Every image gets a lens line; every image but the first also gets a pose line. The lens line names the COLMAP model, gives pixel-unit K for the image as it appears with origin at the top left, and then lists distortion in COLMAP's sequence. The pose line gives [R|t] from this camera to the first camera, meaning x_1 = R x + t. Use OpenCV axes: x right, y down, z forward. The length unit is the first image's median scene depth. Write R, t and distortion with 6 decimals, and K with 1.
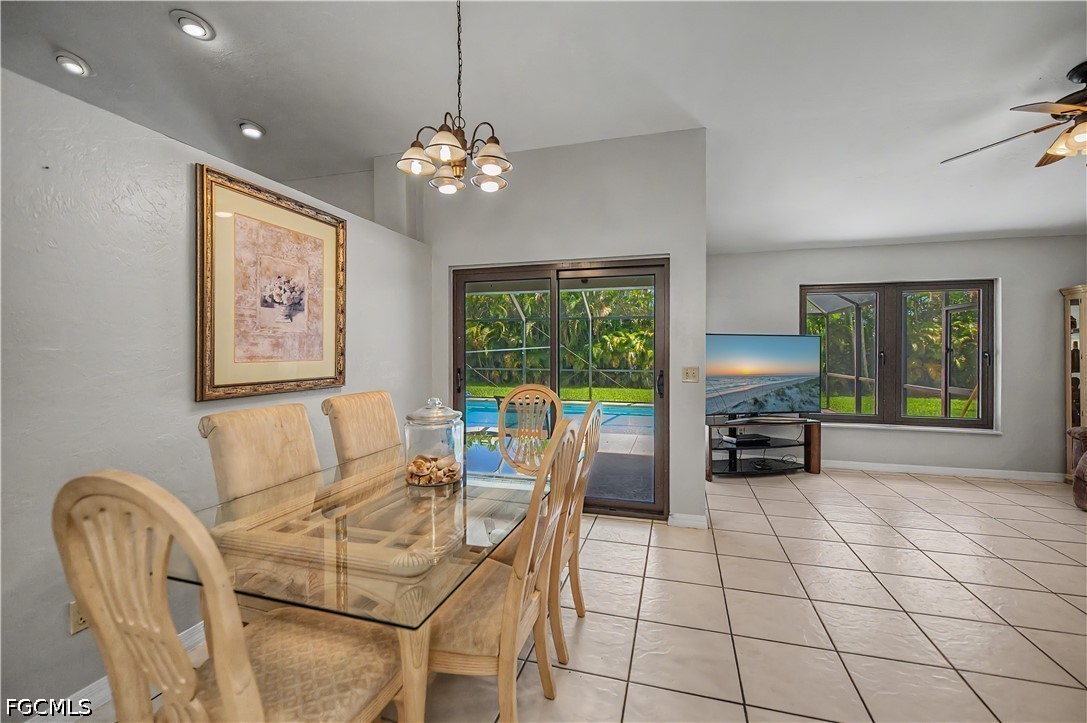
lens RADIAL K [[463.0, 0, 548.3], [0, 463.0, 353.9], [0, 0, 1]] dist [-0.001016, 0.000470]
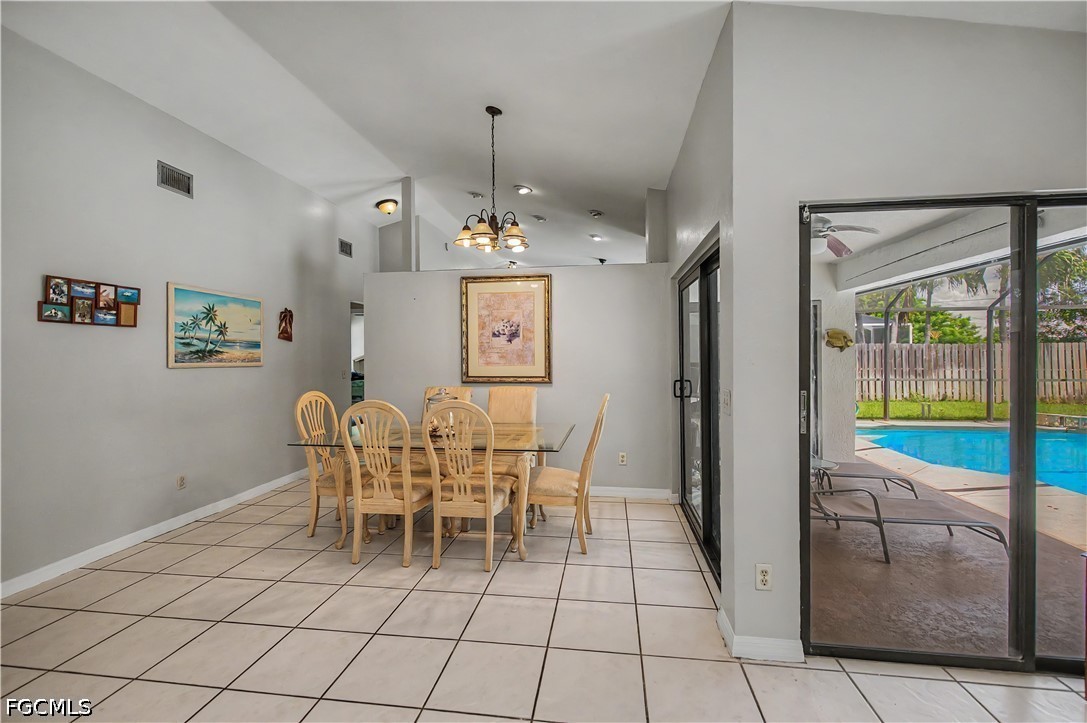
lens RADIAL K [[463.0, 0, 539.5], [0, 463.0, 352.1], [0, 0, 1]] dist [-0.001016, 0.000470]
pose [[0.134541, -0.005459, -0.990893, 0.880740], [0.000619, 0.999985, -0.005425, -0.020077], [0.990908, 0.000117, 0.134542, 0.628639]]
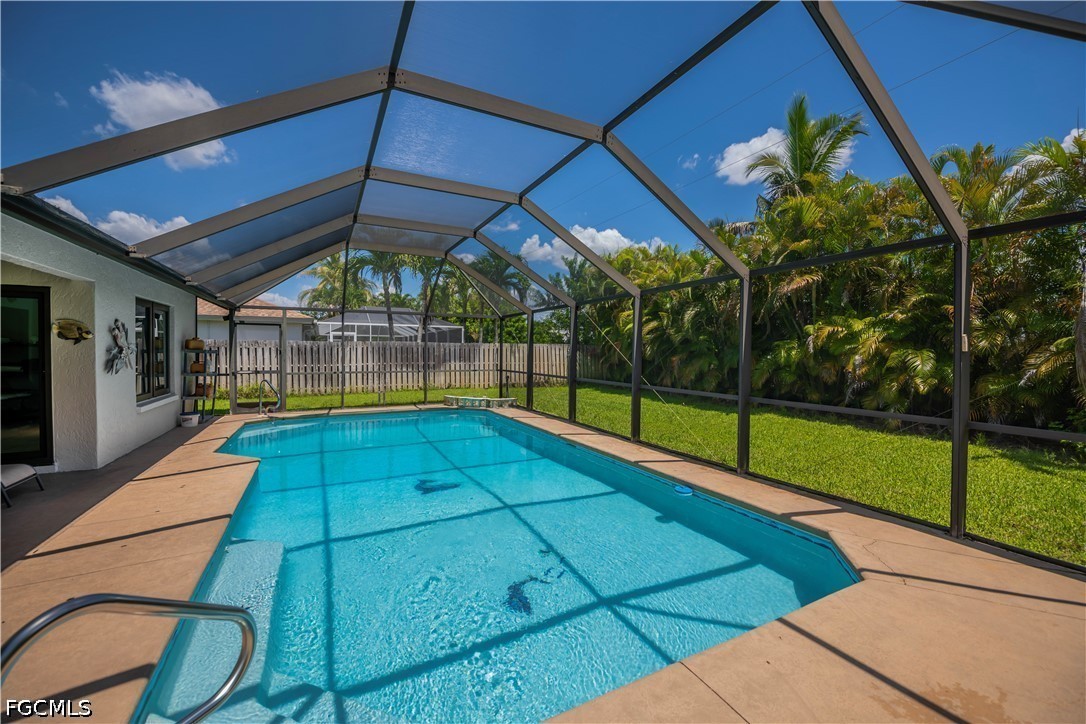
lens RADIAL K [[438.2, 0, 545.6], [0, 438.2, 361.5], [0, 0, 1]] dist [-0.012724, -0.001169]
pose [[0.680942, 0.020385, -0.732053, 1.489044], [-0.007992, 0.999760, 0.020405, -0.013935], [0.732293, -0.008044, 0.680942, 2.025602]]
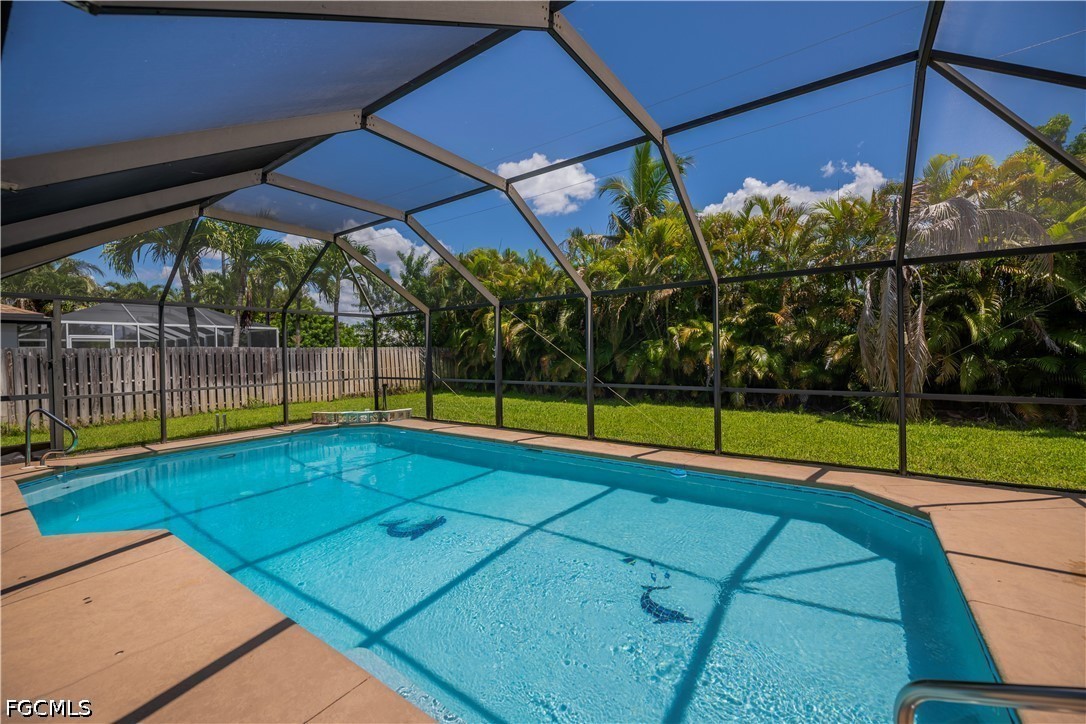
lens RADIAL K [[438.2, 0, 548.7], [0, 438.2, 360.7], [0, 0, 1]] dist [-0.012724, -0.001169]
pose [[0.944188, -0.012036, -0.329188, 0.824175], [0.017839, 0.999734, 0.014613, -0.011133], [0.328924, -0.019669, 0.944151, 1.701053]]
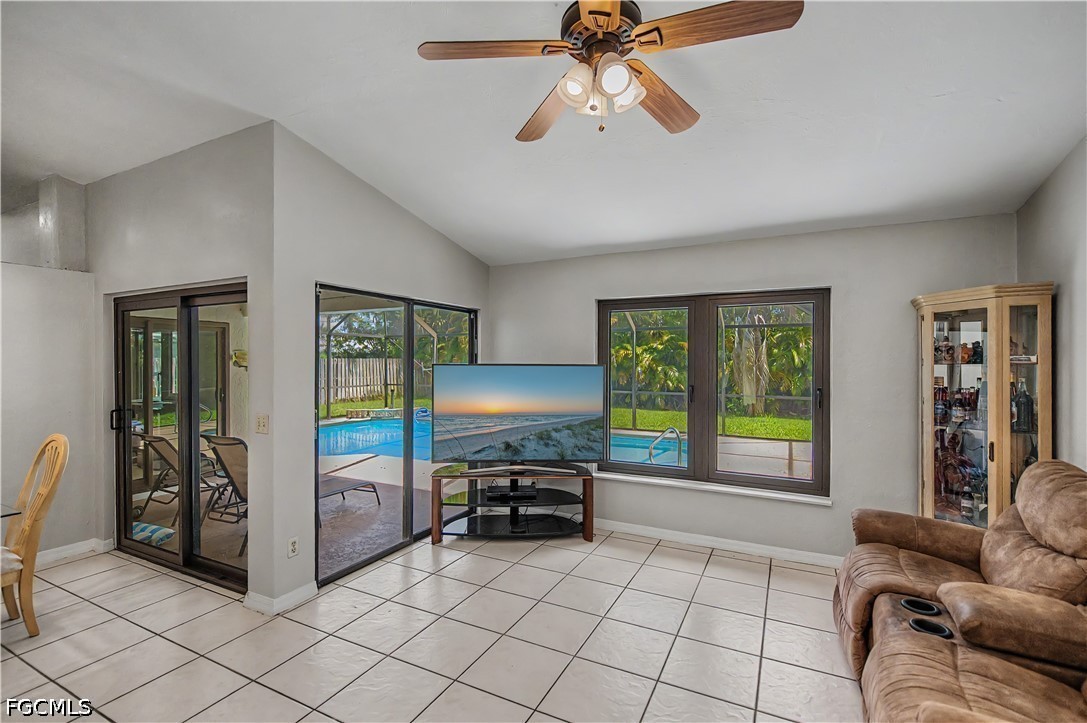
lens RADIAL K [[487.2, 0, 547.3], [0, 487.2, 364.5], [0, 0, 1]] dist [0.018686, -0.000072]
pose [[0.980813, 0.000865, -0.194949, 0.941183], [-0.000265, 0.999995, 0.003103, -0.061440], [0.194951, -0.002992, 0.980808, 0.232601]]
